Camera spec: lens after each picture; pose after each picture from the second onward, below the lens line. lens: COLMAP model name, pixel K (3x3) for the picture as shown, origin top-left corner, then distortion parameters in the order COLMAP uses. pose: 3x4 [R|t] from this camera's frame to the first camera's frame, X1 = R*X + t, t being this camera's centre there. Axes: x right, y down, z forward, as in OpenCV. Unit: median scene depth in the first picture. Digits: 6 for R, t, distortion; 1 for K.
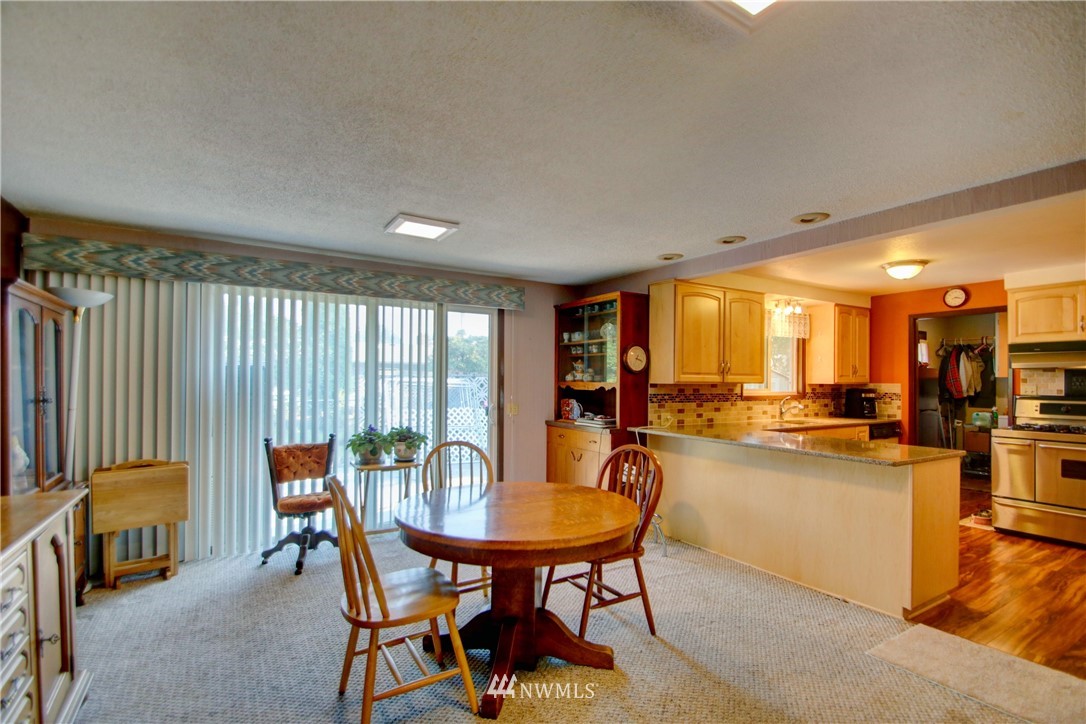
lens RADIAL K [[509.9, 0, 550.9], [0, 509.9, 376.6], [0, 0, 1]] dist [0.021155, -0.022636]
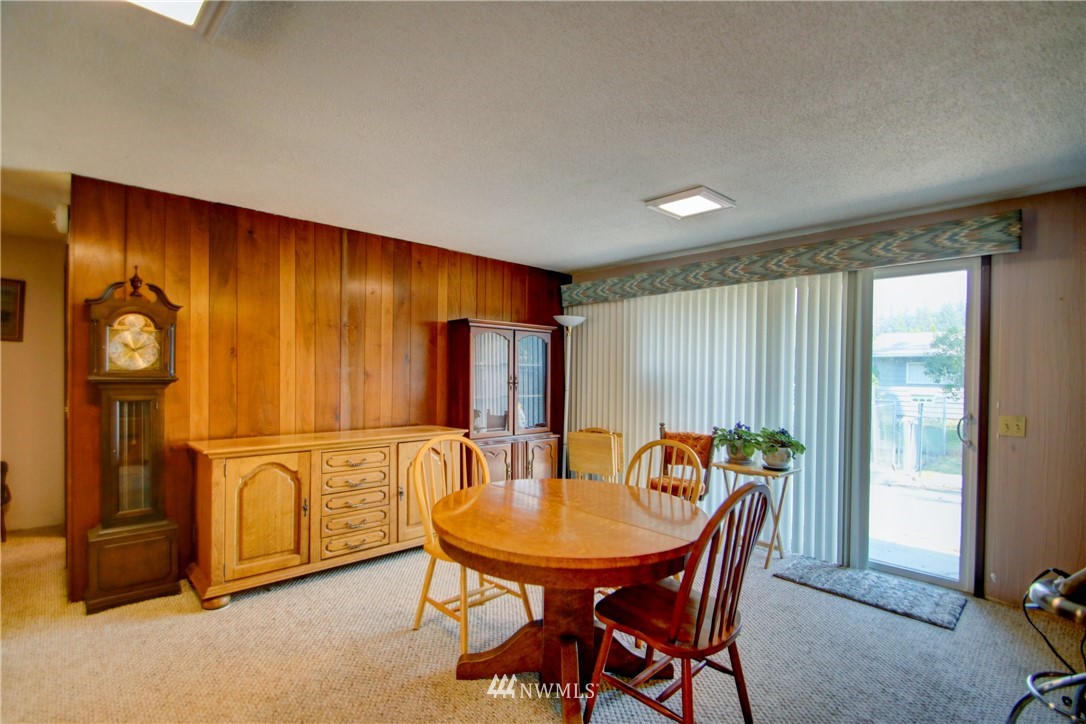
lens RADIAL K [[509.9, 0, 550.9], [0, 509.9, 376.6], [0, 0, 1]] dist [0.021155, -0.022636]
pose [[0.200229, 0.004943, -0.979737, 0.366729], [-0.006364, 0.999973, 0.003744, 0.008882], [0.979728, 0.005485, 0.200255, 0.361836]]
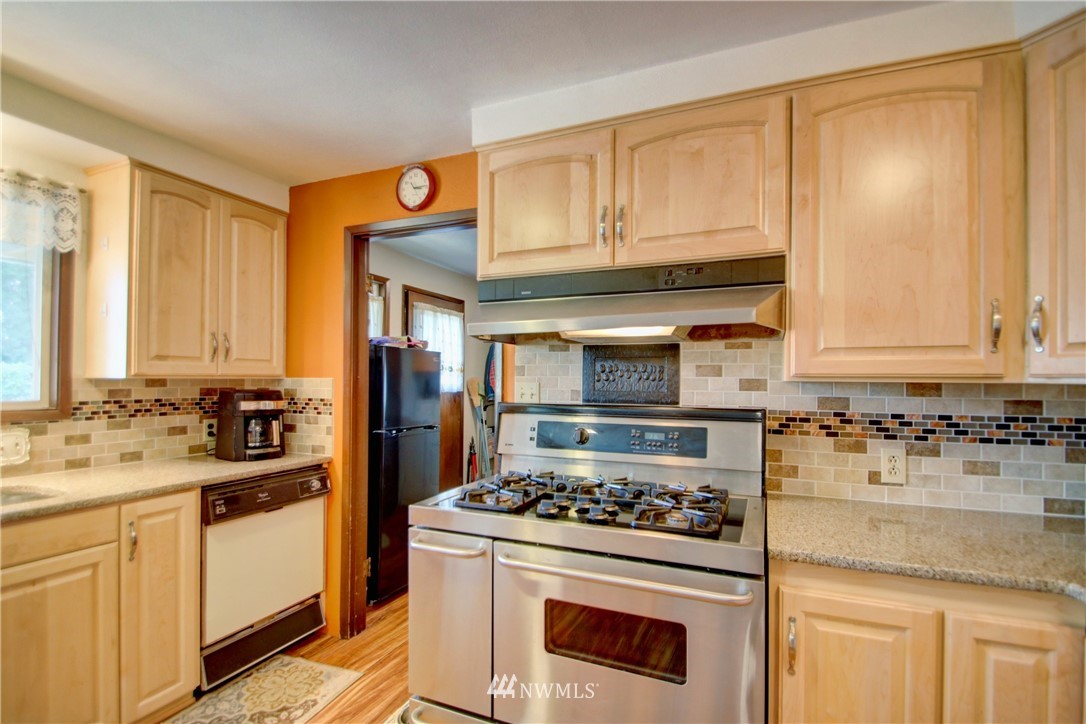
lens RADIAL K [[509.9, 0, 550.9], [0, 509.9, 376.6], [0, 0, 1]] dist [0.021155, -0.022636]
pose [[0.818784, 0.003719, 0.574090, 0.630882], [-0.005690, 0.999982, 0.001636, 0.011500], [-0.574074, -0.004606, 0.818791, 0.560832]]
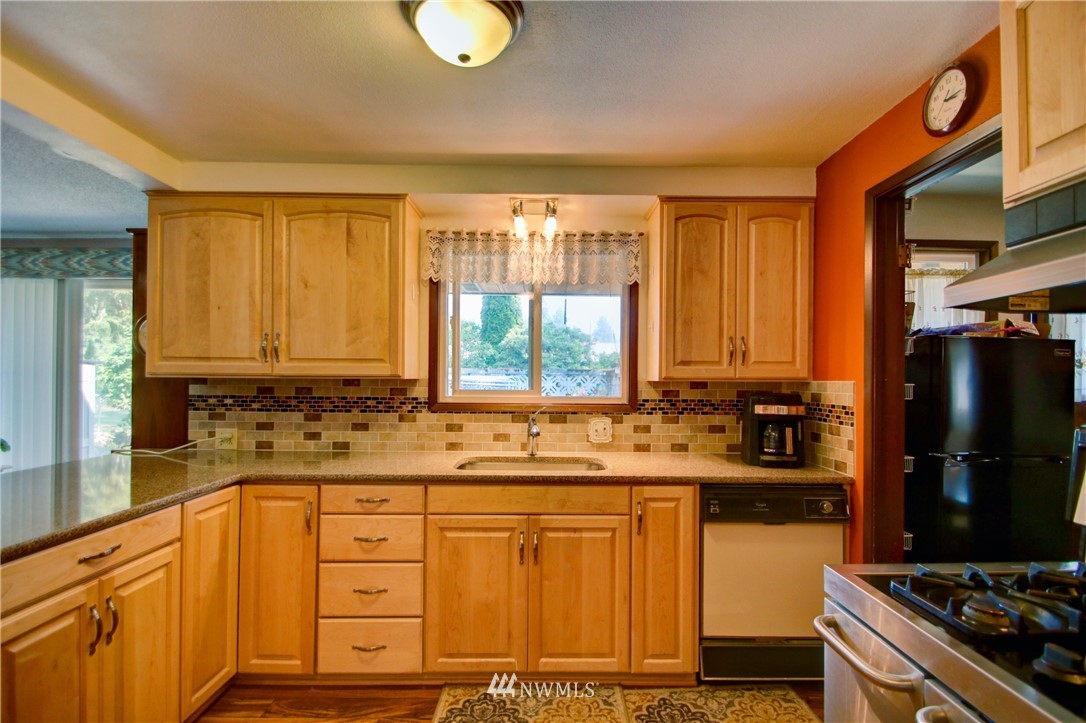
lens RADIAL K [[509.9, 0, 550.9], [0, 509.9, 376.1], [0, 0, 1]] dist [0.021155, -0.022636]
pose [[0.851776, -0.002116, -0.523901, 0.749985], [0.000234, 0.999993, -0.003658, 0.012346], [0.523906, 0.002993, 0.851771, 0.617607]]
